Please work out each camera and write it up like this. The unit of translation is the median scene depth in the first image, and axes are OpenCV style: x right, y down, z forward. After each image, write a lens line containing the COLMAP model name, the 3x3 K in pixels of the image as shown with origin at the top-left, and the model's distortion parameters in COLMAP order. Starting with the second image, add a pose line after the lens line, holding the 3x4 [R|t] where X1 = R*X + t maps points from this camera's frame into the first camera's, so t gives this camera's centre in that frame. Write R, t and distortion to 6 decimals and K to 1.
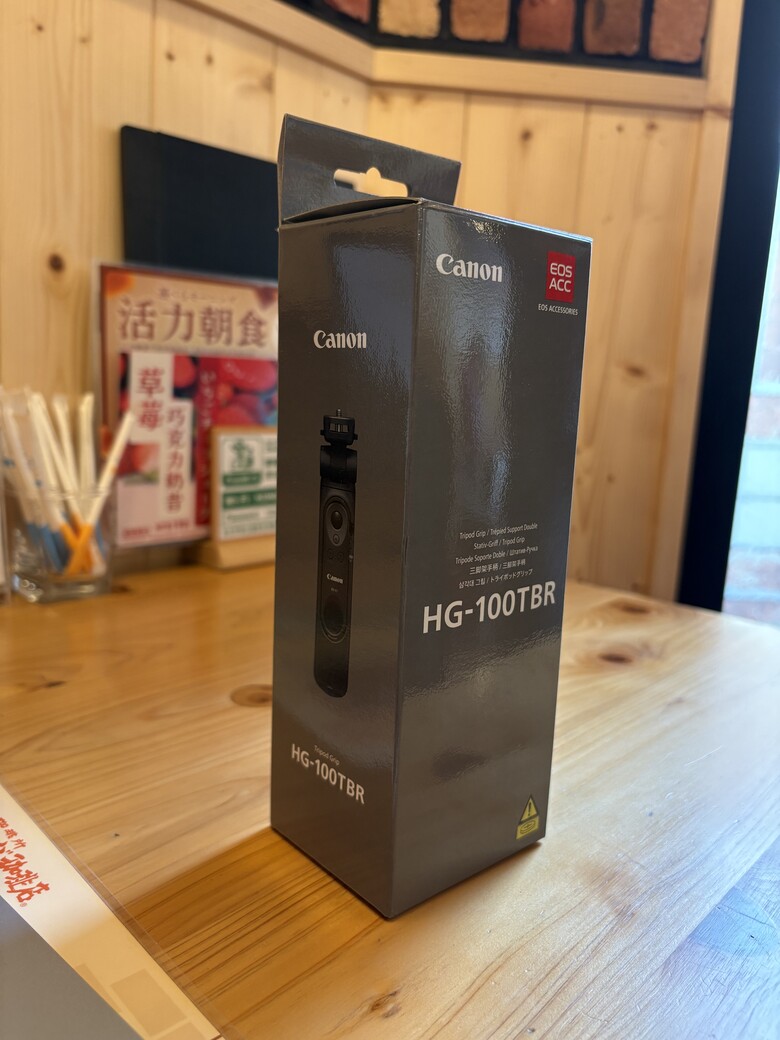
lens RADIAL K [[807.0, 0, 389.4], [0, 807.0, 524.5], [0, 0, 1]] dist [-0.010737, 0.001283]
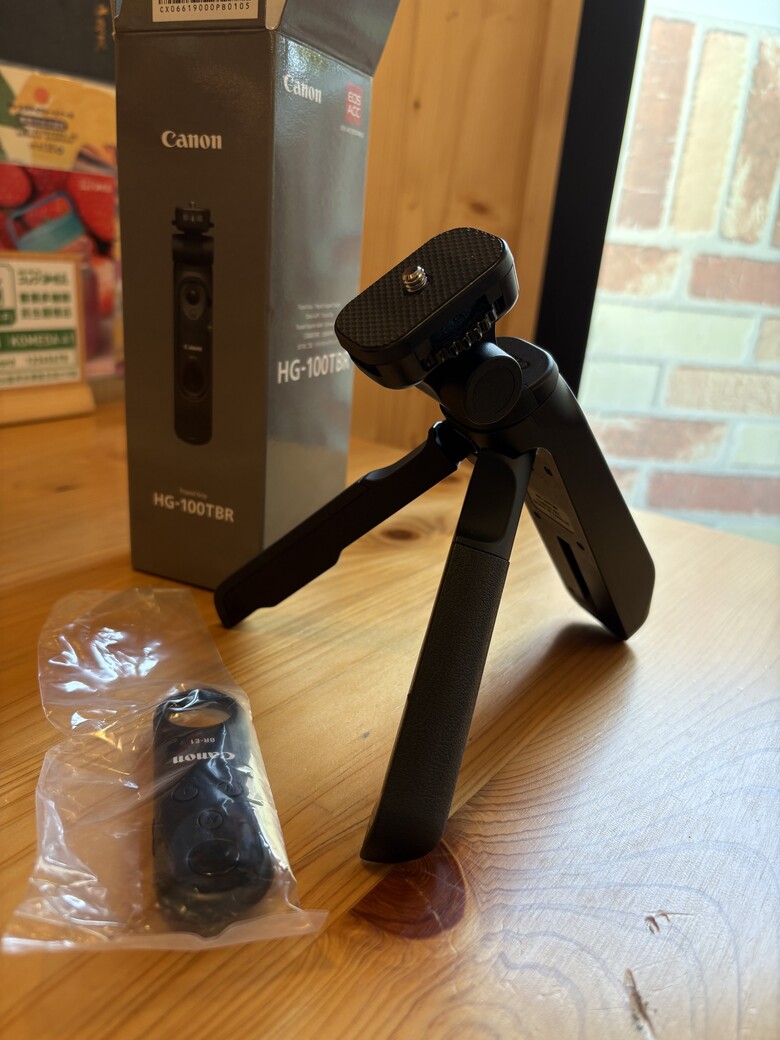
lens RADIAL K [[807.0, 0, 389.4], [0, 807.0, 524.5], [0, 0, 1]] dist [-0.010737, 0.001283]
pose [[0.991600, -0.005384, 0.129226, 0.128129], [-0.016360, 0.985886, 0.166618, 0.009310], [-0.128300, -0.167333, 0.977517, 0.128383]]
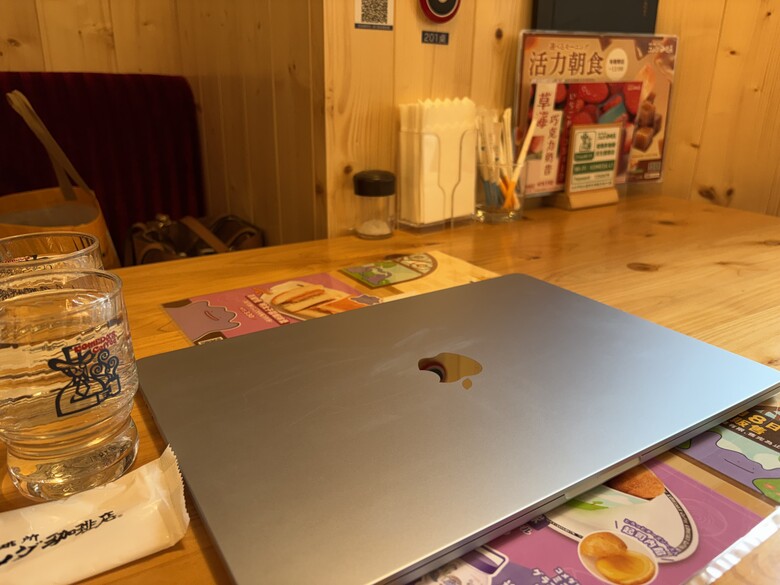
lens RADIAL K [[602.1, 0, 390.0], [0, 602.1, 292.5], [0, 0, 1]] dist [0.002295, -0.004565]
pose [[0.962035, 0.055069, -0.267313, -0.253368], [-0.009617, 0.985664, 0.168445, 0.019803], [0.272757, -0.159480, 0.948773, -0.426504]]
